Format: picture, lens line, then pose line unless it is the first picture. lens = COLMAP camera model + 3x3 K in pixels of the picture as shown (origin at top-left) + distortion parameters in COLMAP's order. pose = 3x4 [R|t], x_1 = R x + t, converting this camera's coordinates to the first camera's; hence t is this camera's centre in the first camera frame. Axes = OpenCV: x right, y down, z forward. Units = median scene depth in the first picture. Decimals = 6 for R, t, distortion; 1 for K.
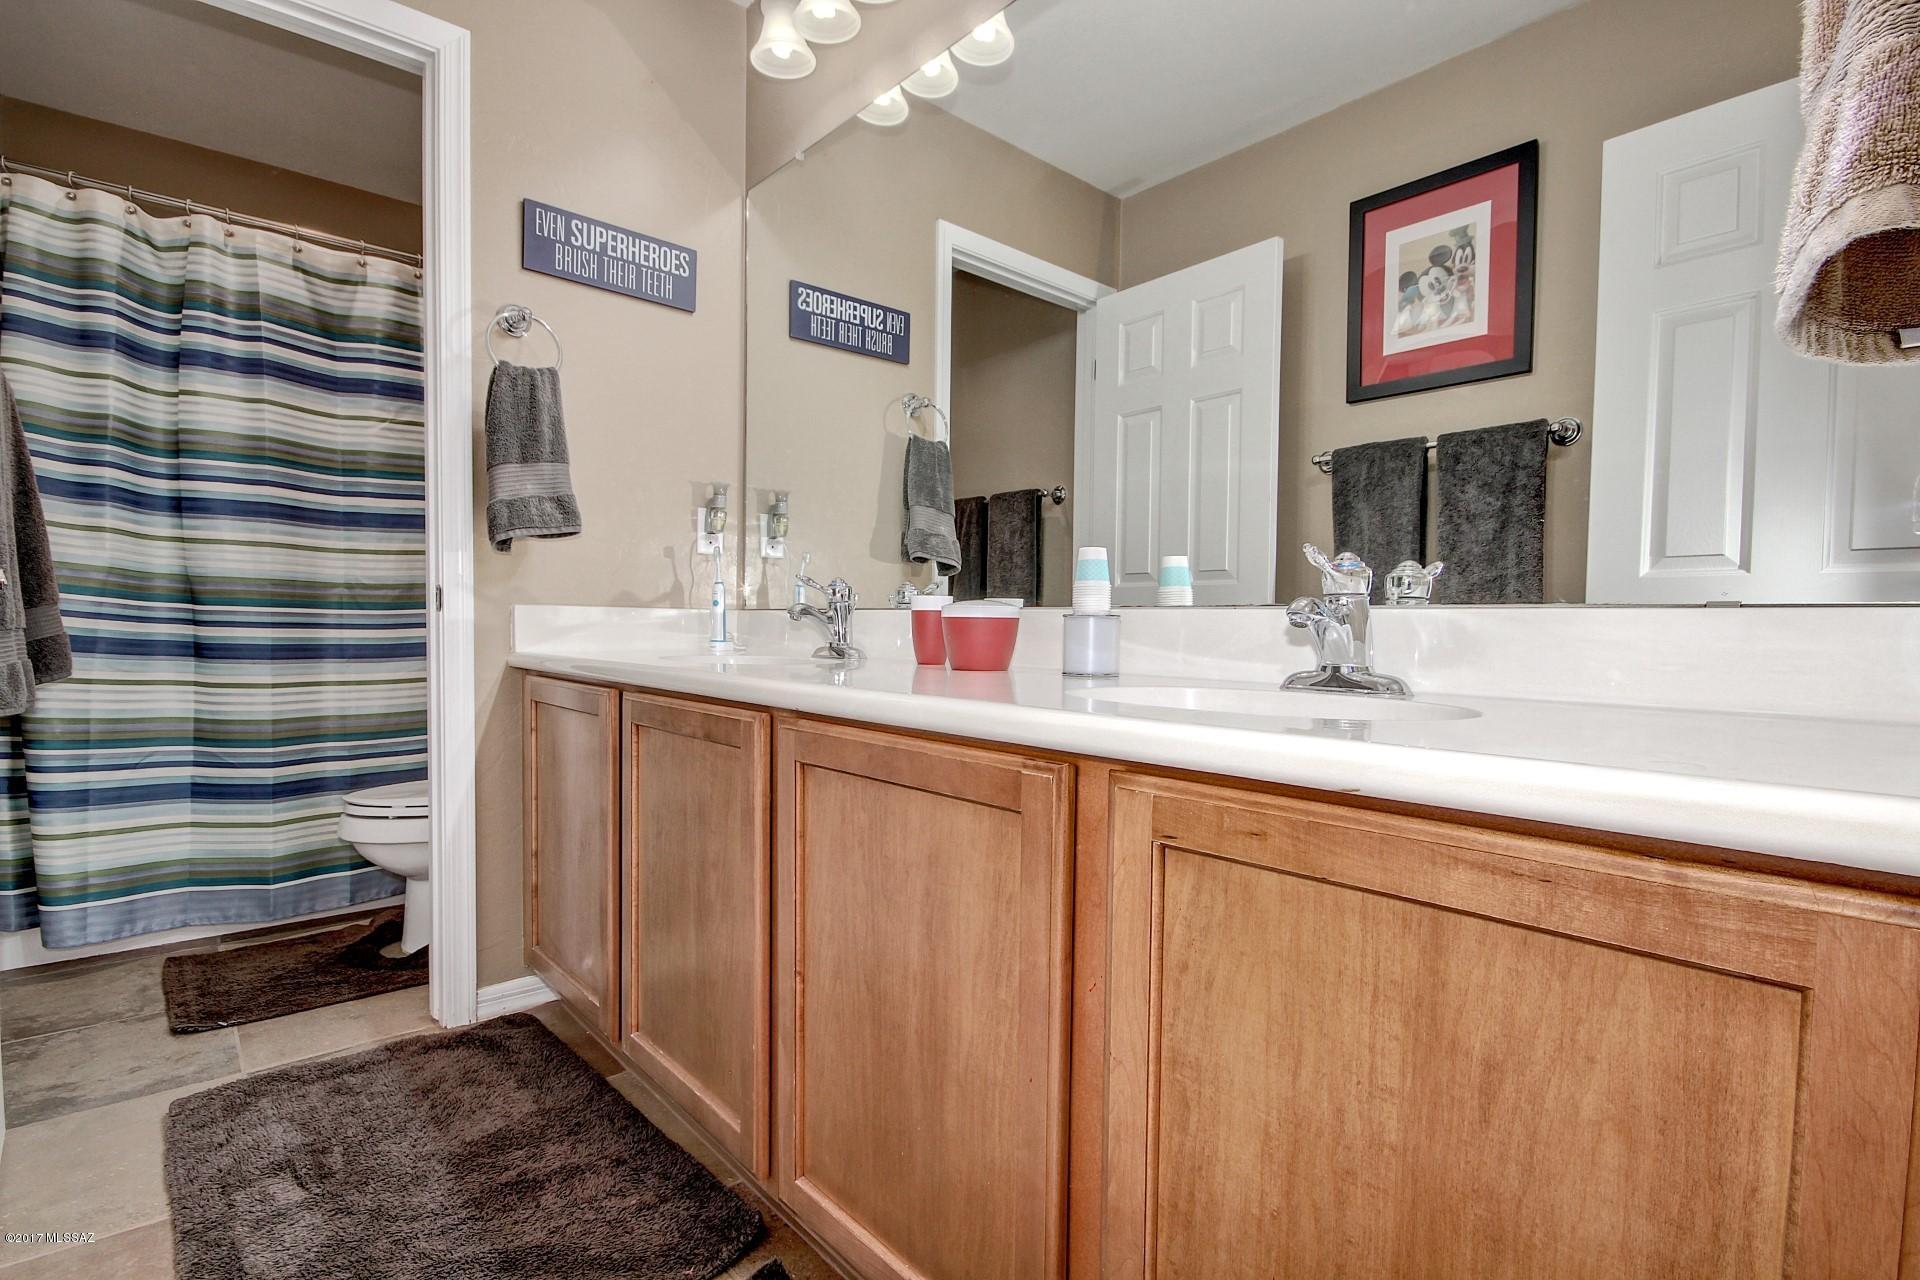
lens RADIAL K [[900.8, 0, 964.0], [0, 900.8, 645.6], [0, 0, 1]] dist [0.008690, -0.008869]
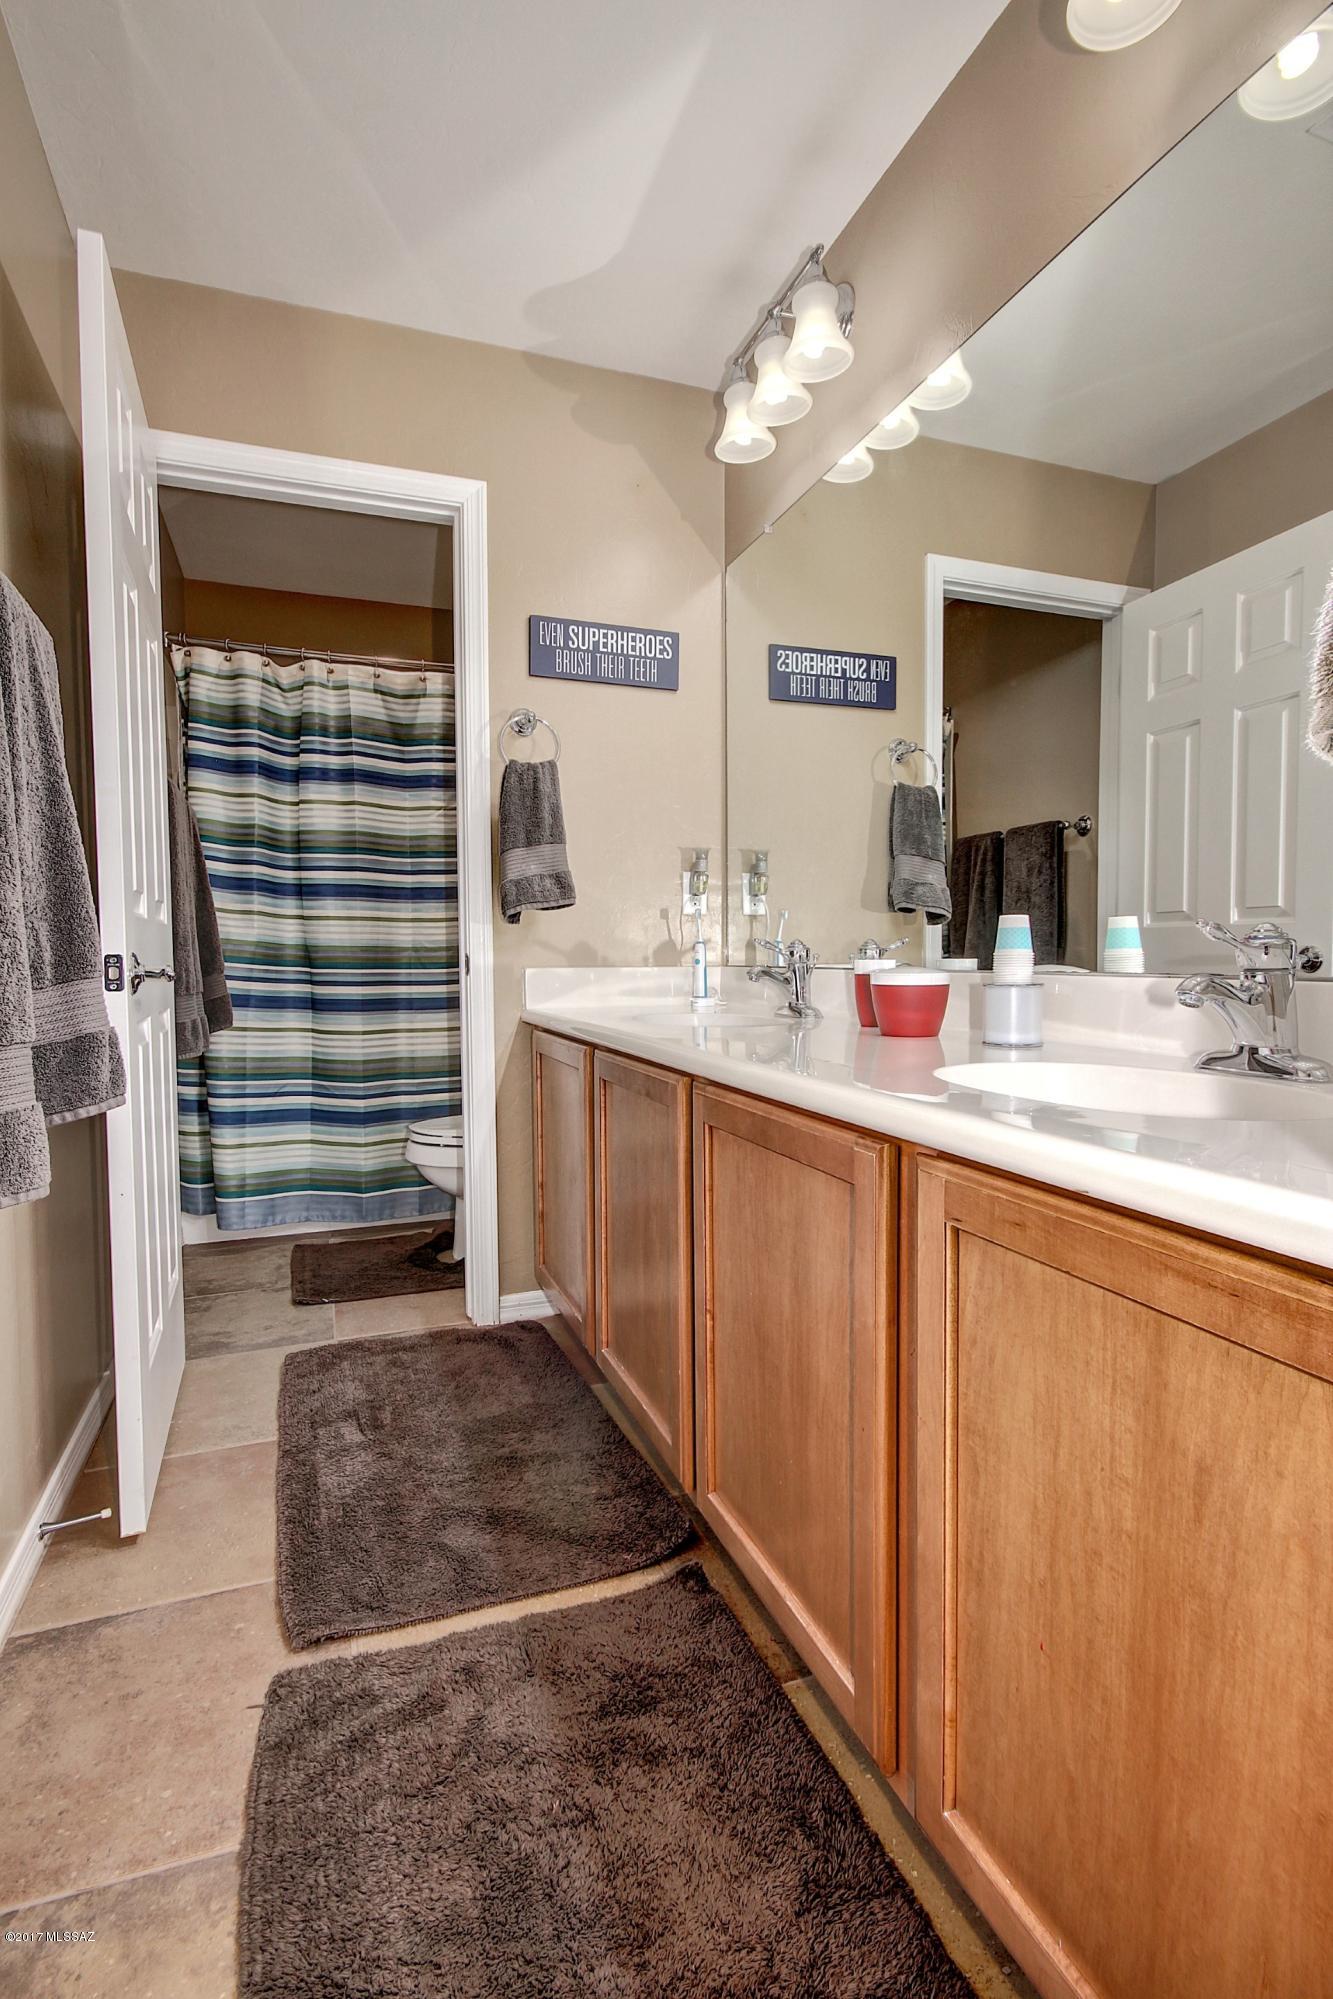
lens RADIAL K [[937.9, 0, 667.0], [0, 937.9, 989.1], [0, 0, 1]] dist [0.008690, -0.008869]
pose [[0.932341, -0.004886, -0.361547, 0.107164], [0.007903, 0.999945, 0.006868, -0.025481], [0.361493, -0.009261, 0.932329, -0.058629]]
